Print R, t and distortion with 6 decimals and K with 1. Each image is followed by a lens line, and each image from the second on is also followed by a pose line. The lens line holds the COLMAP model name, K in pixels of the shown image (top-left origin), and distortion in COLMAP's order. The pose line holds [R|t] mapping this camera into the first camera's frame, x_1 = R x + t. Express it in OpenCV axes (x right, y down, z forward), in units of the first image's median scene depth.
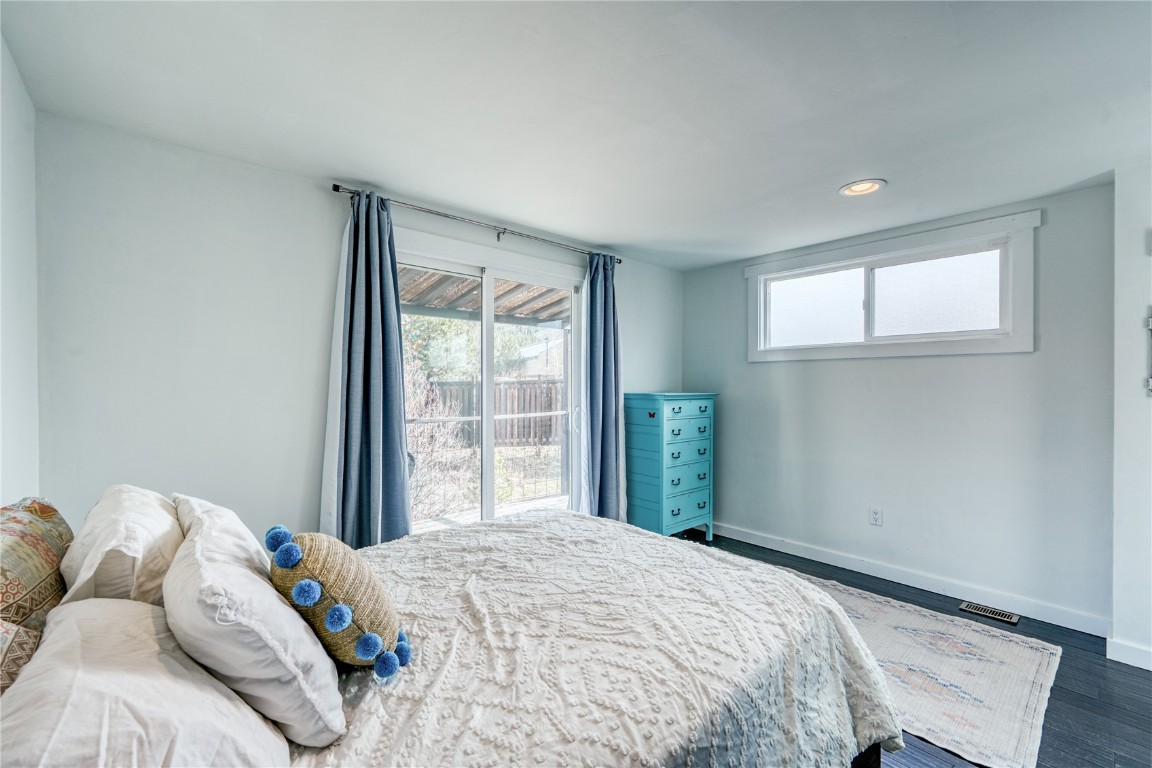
lens RADIAL K [[492.1, 0, 584.5], [0, 492.1, 388.6], [0, 0, 1]] dist [-0.000407, -0.000120]
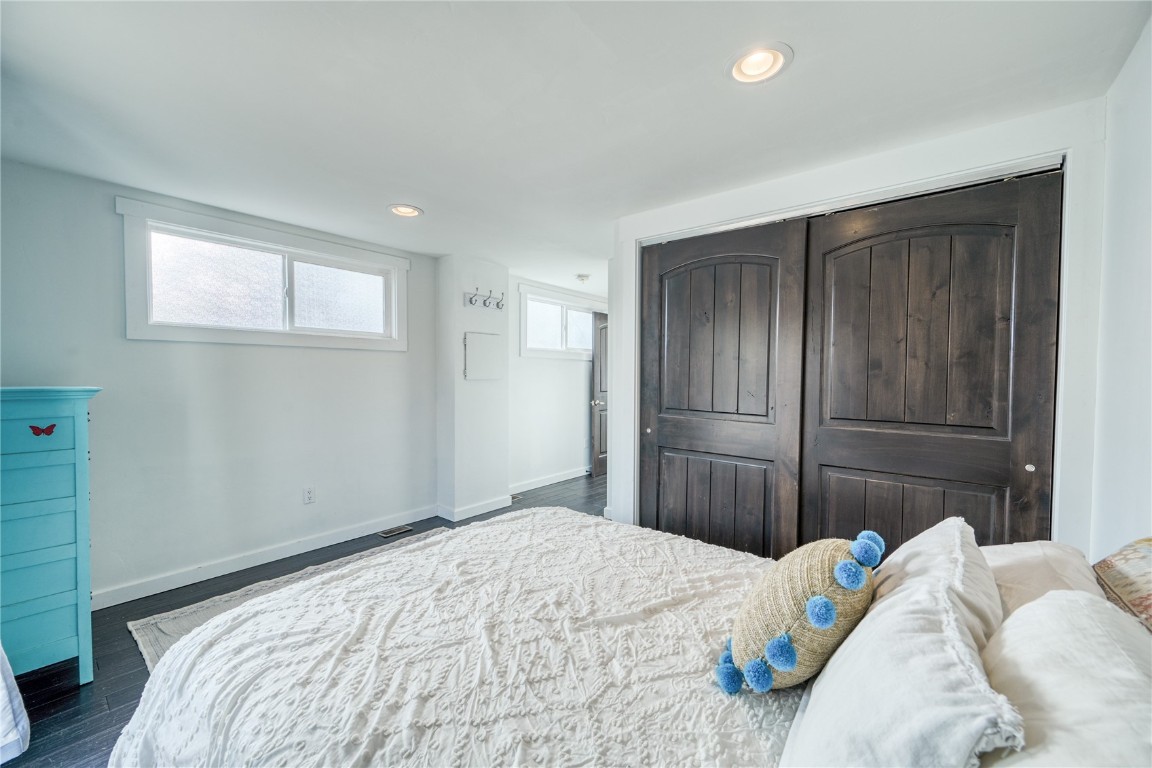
lens RADIAL K [[451.9, 0, 579.6], [0, 451.9, 385.3], [0, 0, 1]] dist [-0.003469, 0.000598]
pose [[-0.166613, -0.026782, 0.985659, -0.552826], [0.004055, 0.999604, 0.027847, -0.005407], [-0.986014, 0.008637, -0.166439, 0.683782]]
